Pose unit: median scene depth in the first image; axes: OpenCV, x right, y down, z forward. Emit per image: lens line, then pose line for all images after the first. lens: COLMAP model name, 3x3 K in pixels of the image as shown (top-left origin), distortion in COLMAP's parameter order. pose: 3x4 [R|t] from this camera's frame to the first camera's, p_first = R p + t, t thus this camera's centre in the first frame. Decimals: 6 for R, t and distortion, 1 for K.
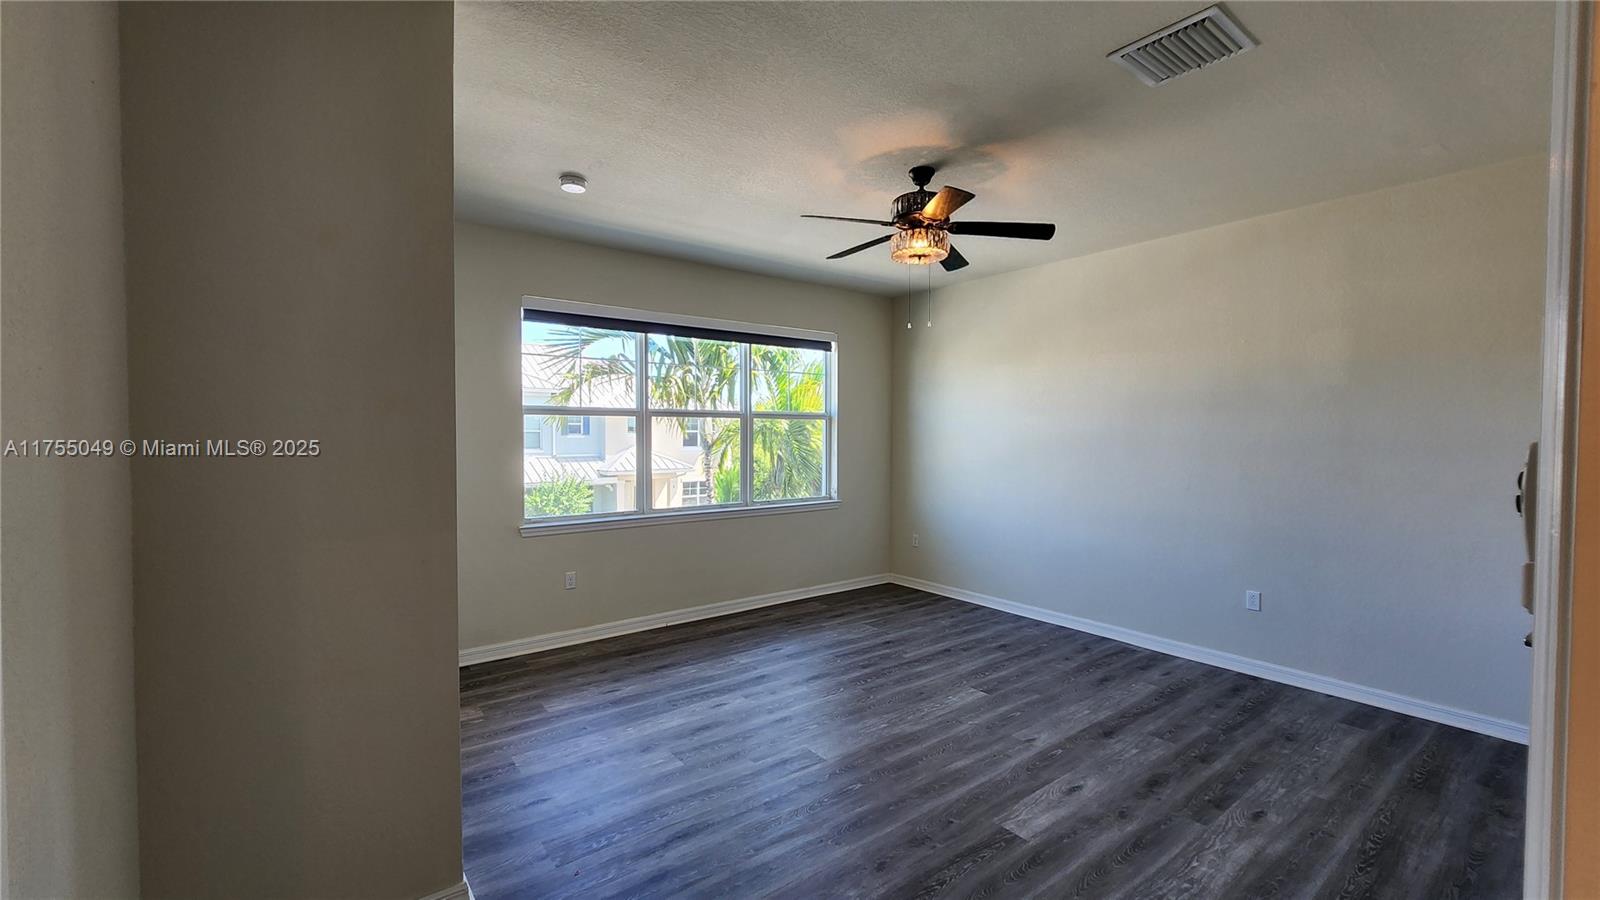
lens RADIAL K [[660.4, 0, 805.0], [0, 660.4, 452.9], [0, 0, 1]] dist [-0.010721, -0.000066]
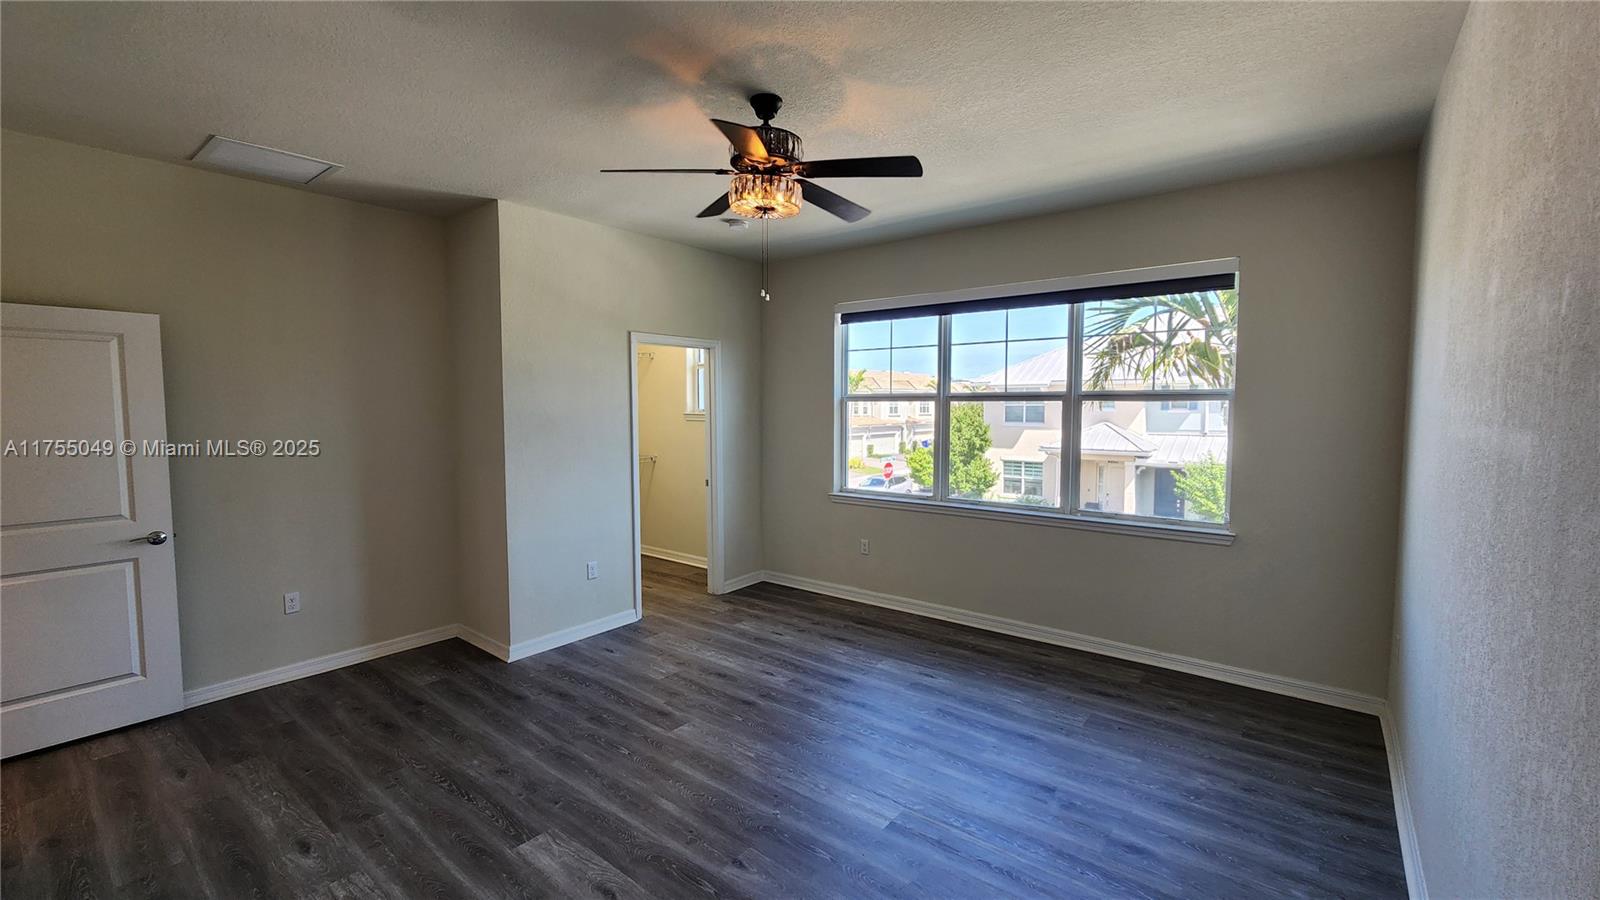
lens RADIAL K [[660.4, 0, 804.7], [0, 660.4, 442.0], [0, 0, 1]] dist [-0.010721, -0.000066]
pose [[0.241030, 0.055214, -0.968946, 0.767209], [-0.034832, 0.998229, 0.048218, -0.040601], [0.969892, 0.022128, 0.242526, 0.665969]]
